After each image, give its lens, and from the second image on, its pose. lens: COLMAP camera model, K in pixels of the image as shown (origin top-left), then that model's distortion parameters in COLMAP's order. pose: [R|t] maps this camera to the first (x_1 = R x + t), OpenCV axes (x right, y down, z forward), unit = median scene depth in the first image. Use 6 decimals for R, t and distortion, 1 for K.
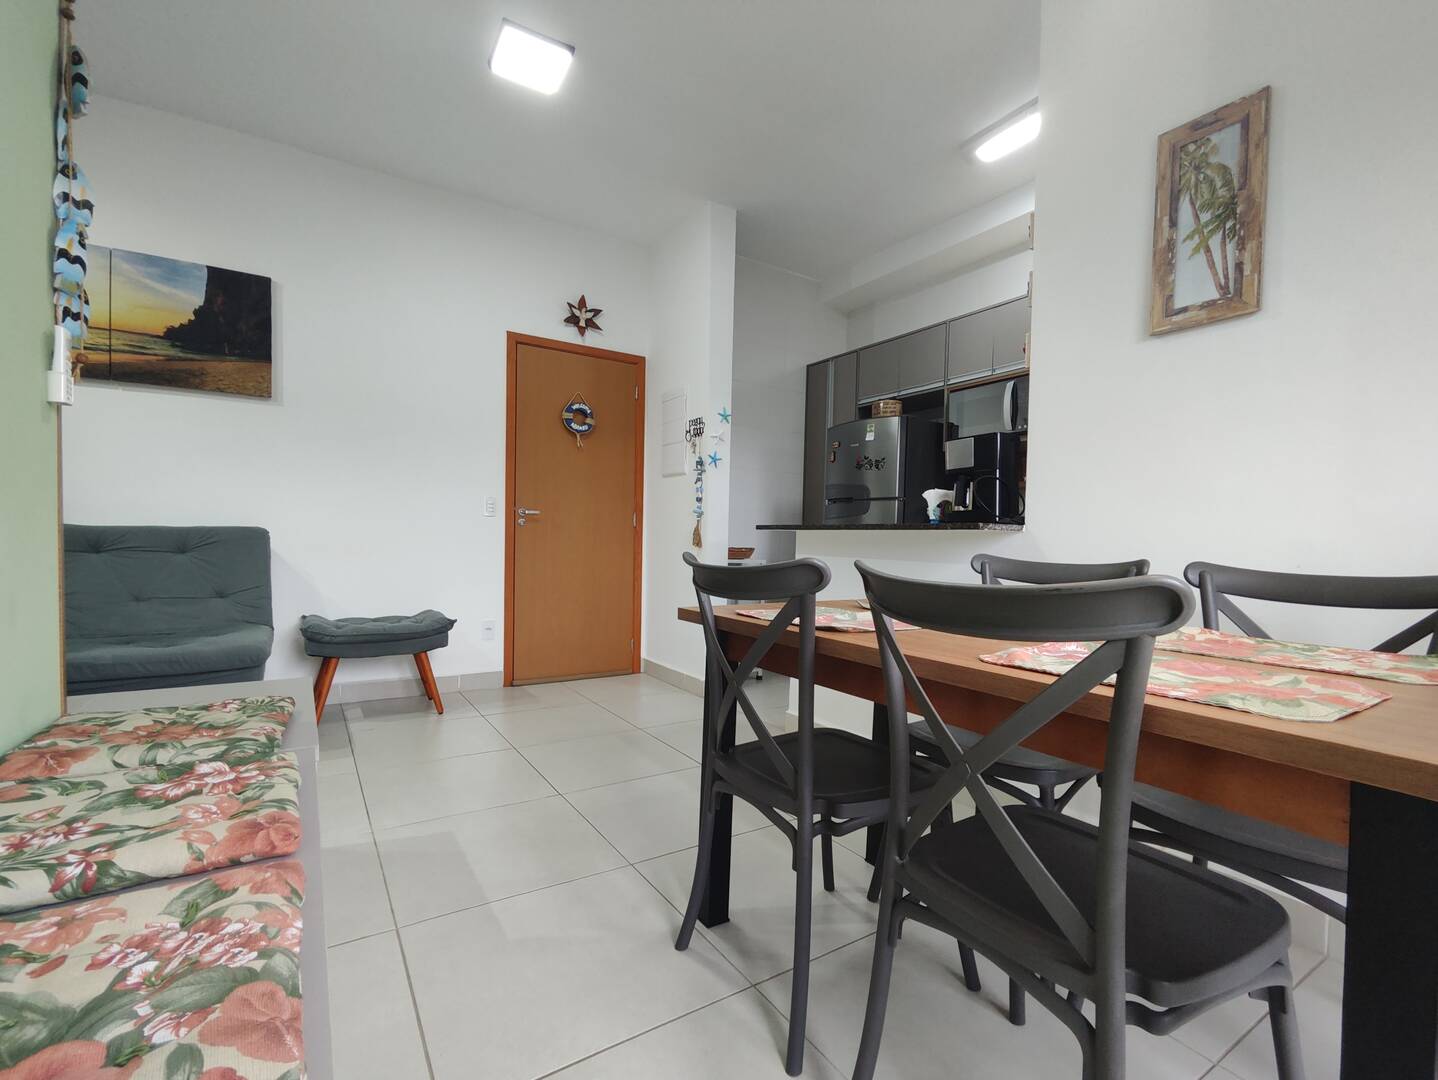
lens RADIAL K [[664.9, 0, 723.9], [0, 664.9, 559.7], [0, 0, 1]] dist [-0.005401, 0.002923]
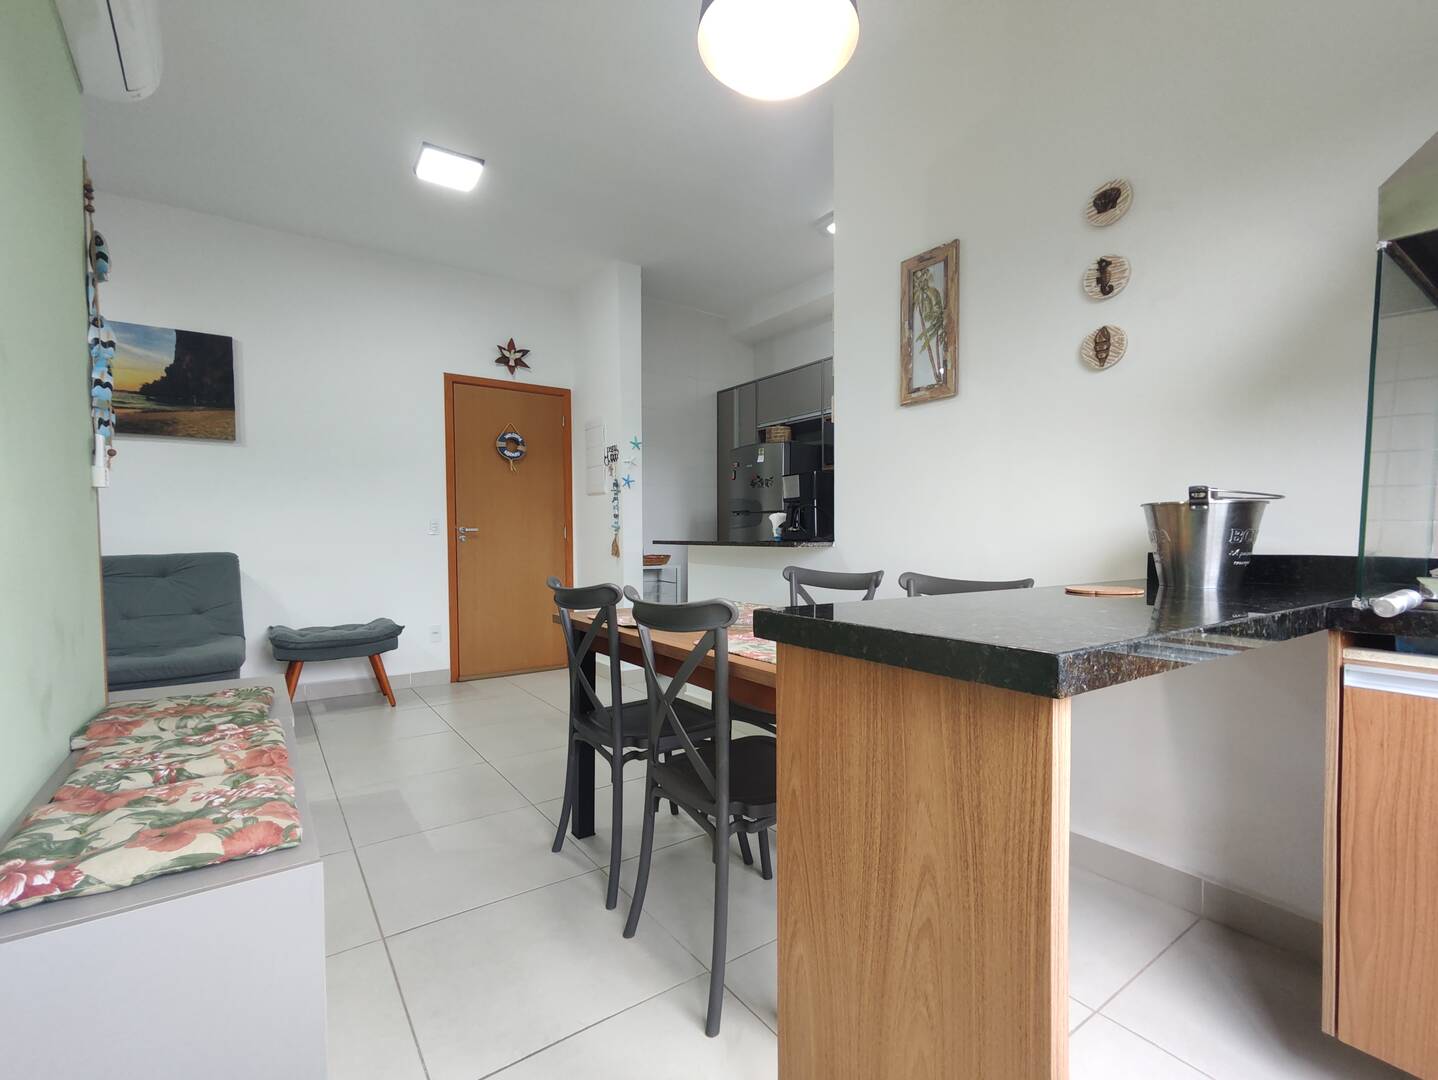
lens RADIAL K [[664.9, 0, 727.6], [0, 664.9, 561.0], [0, 0, 1]] dist [-0.005401, 0.002923]
pose [[0.998378, -0.027361, 0.049922, 0.171994], [0.026847, 0.999580, 0.010944, -0.033432], [-0.050201, -0.009586, 0.998693, -0.309136]]
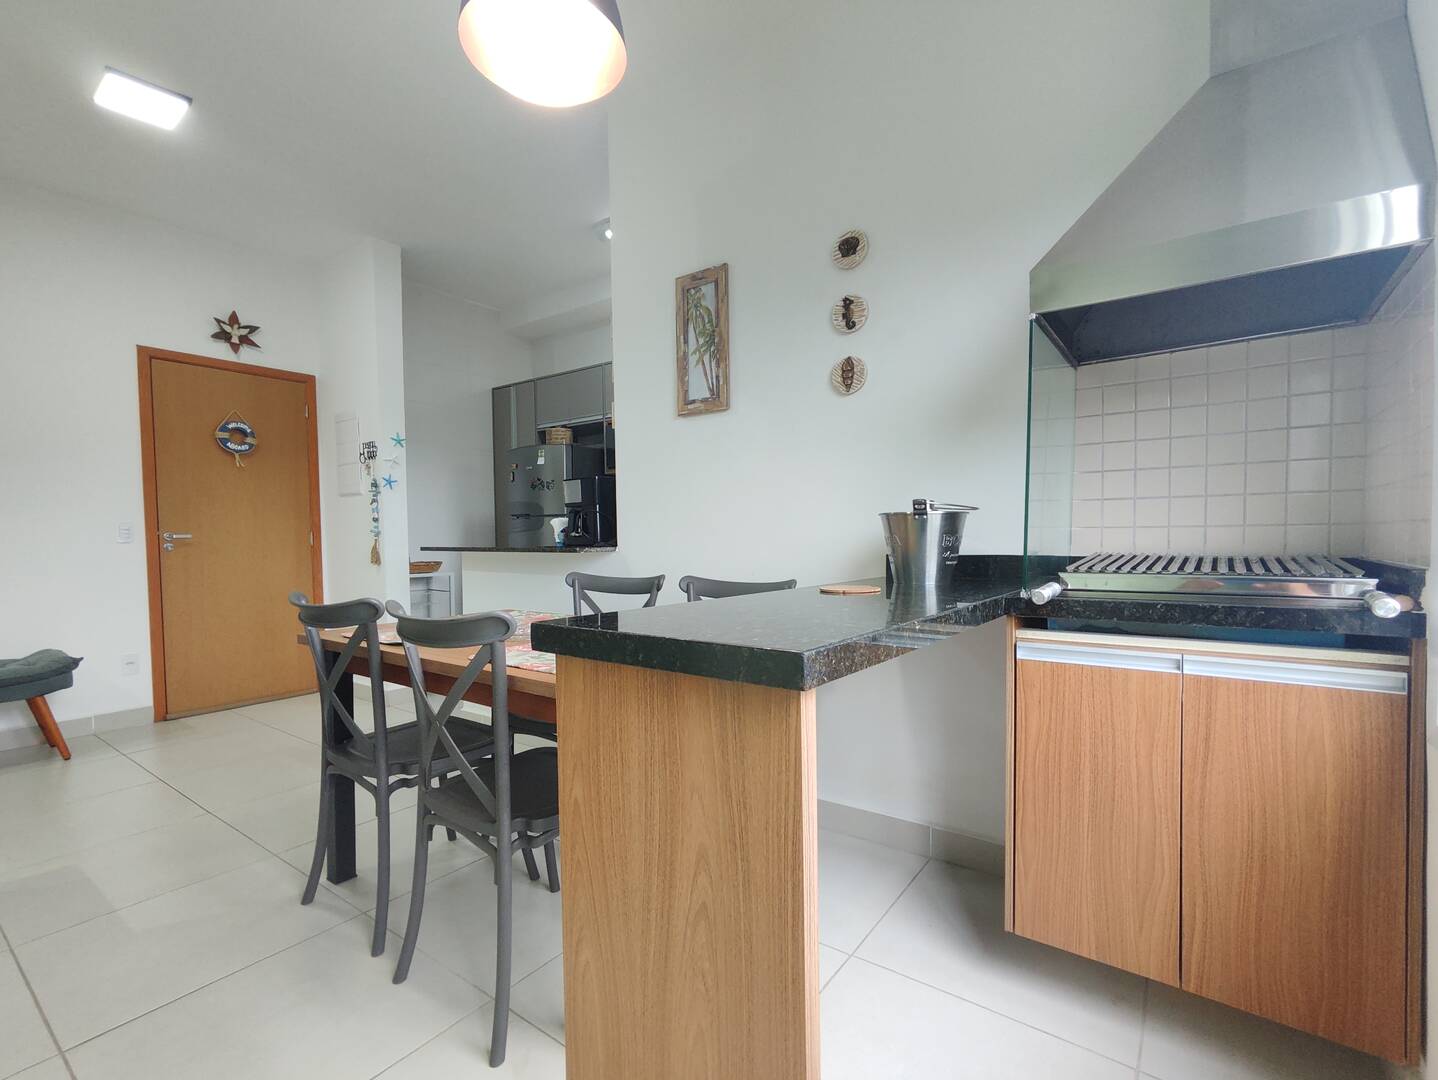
lens RADIAL K [[664.9, 0, 733.6], [0, 664.9, 559.4], [0, 0, 1]] dist [-0.005401, 0.002923]
pose [[0.928820, -0.046861, 0.367556, 0.175533], [0.043015, 0.998900, 0.018654, -0.040459], [-0.368026, -0.001515, 0.929814, -0.326784]]
